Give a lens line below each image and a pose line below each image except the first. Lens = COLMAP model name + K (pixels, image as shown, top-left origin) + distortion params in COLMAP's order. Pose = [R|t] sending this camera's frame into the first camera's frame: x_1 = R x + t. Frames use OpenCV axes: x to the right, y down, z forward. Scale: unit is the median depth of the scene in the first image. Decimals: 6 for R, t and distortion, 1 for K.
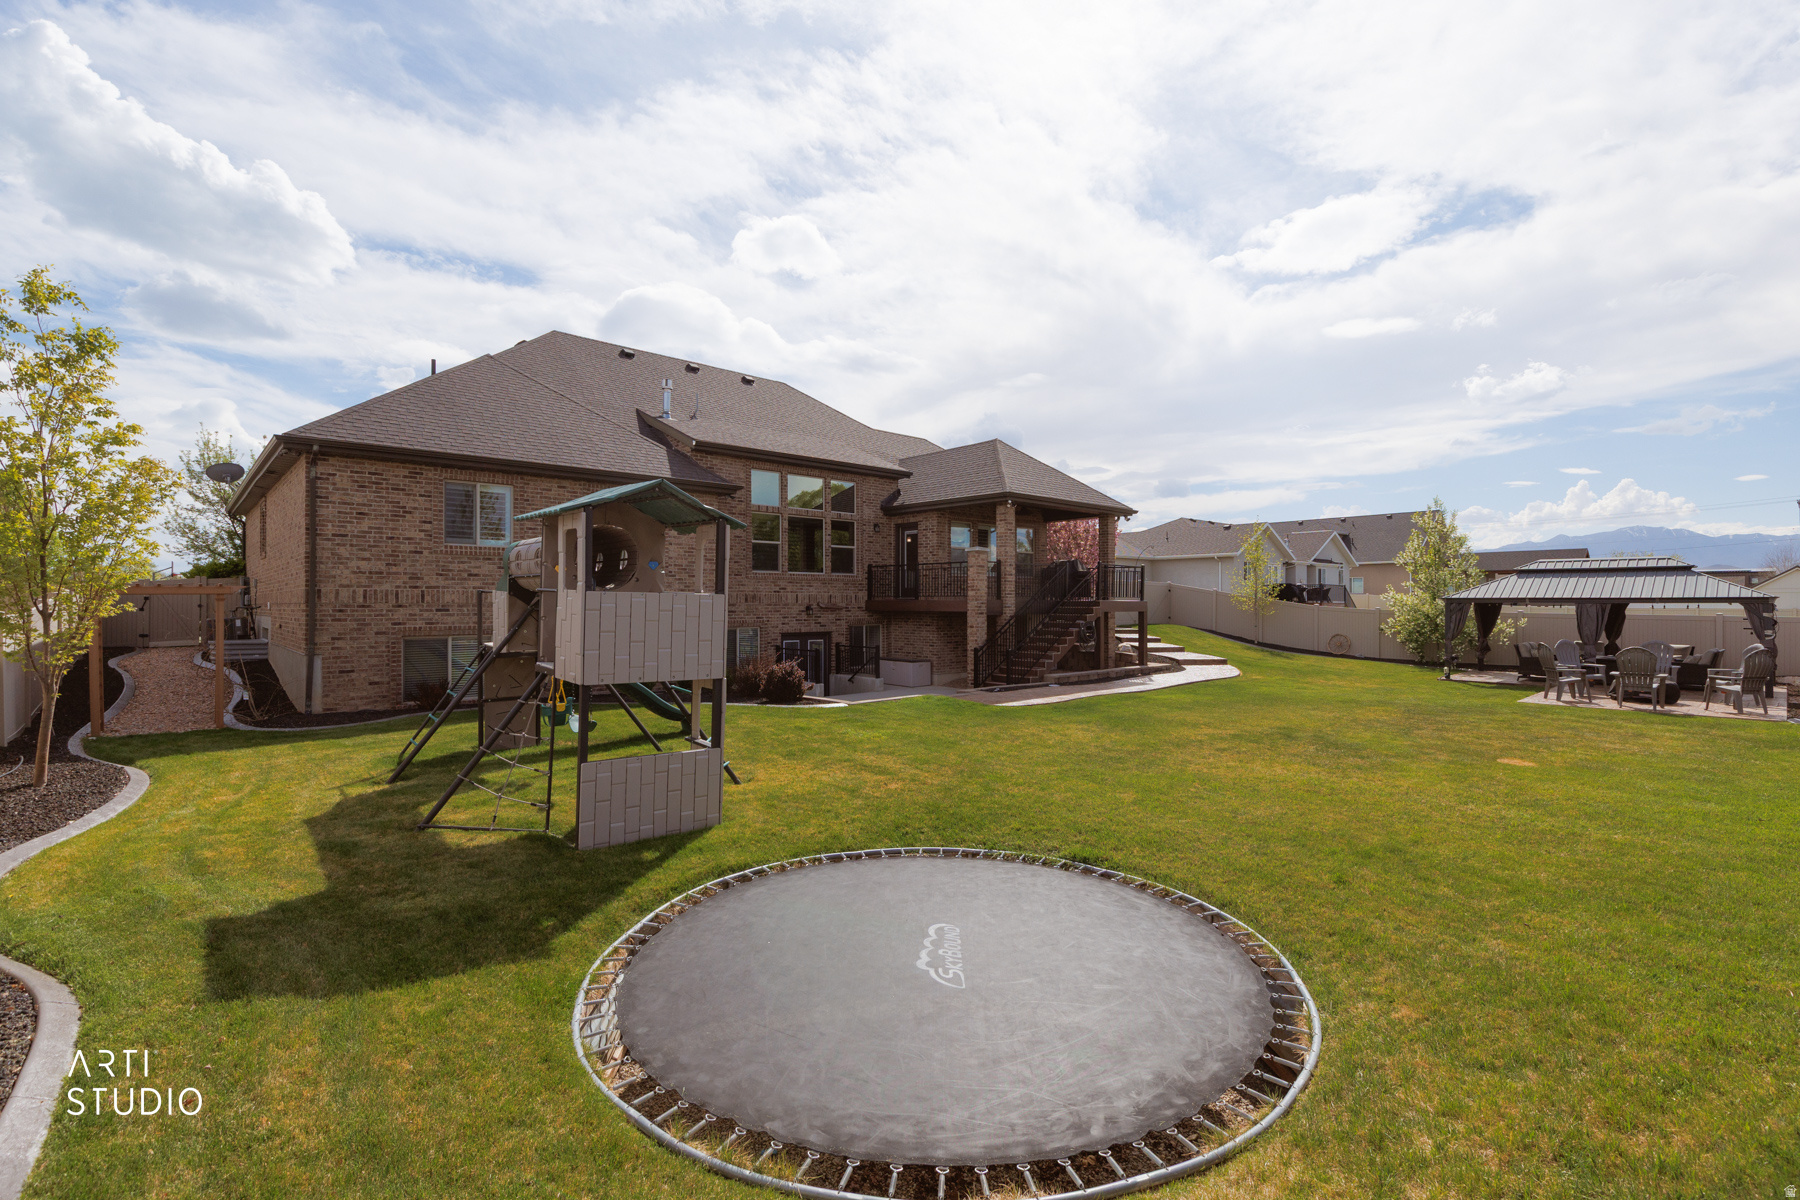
lens RADIAL K [[808.6, 0, 909.6], [0, 808.6, 600.1], [0, 0, 1]] dist [0.003482, -0.000133]
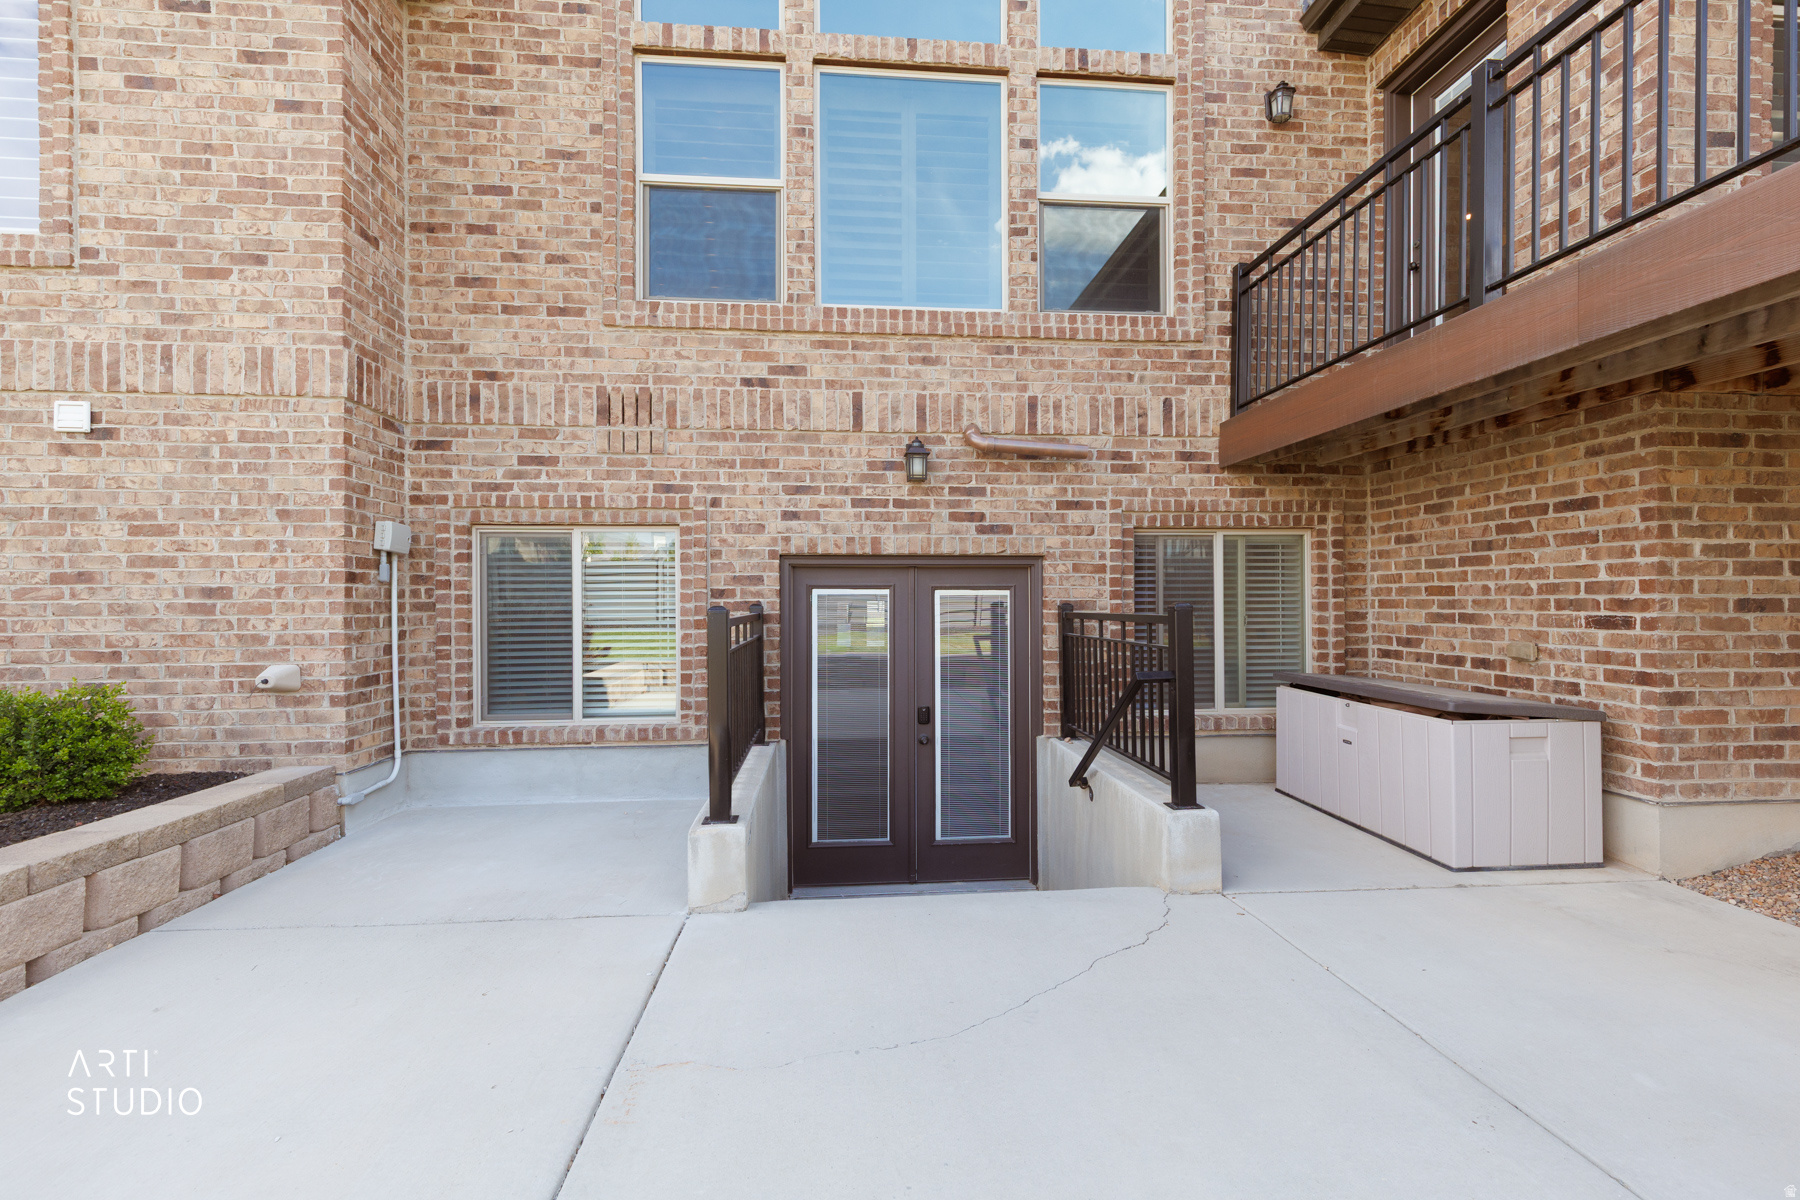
lens RADIAL K [[808.6, 0, 909.6], [0, 808.6, 600.1], [0, 0, 1]] dist [0.003482, -0.000133]
pose [[0.786785, -0.006279, -0.617195, 0.017830], [0.005003, 0.999980, -0.003797, 0.052521], [0.617207, -0.000101, 0.786801, 0.793466]]
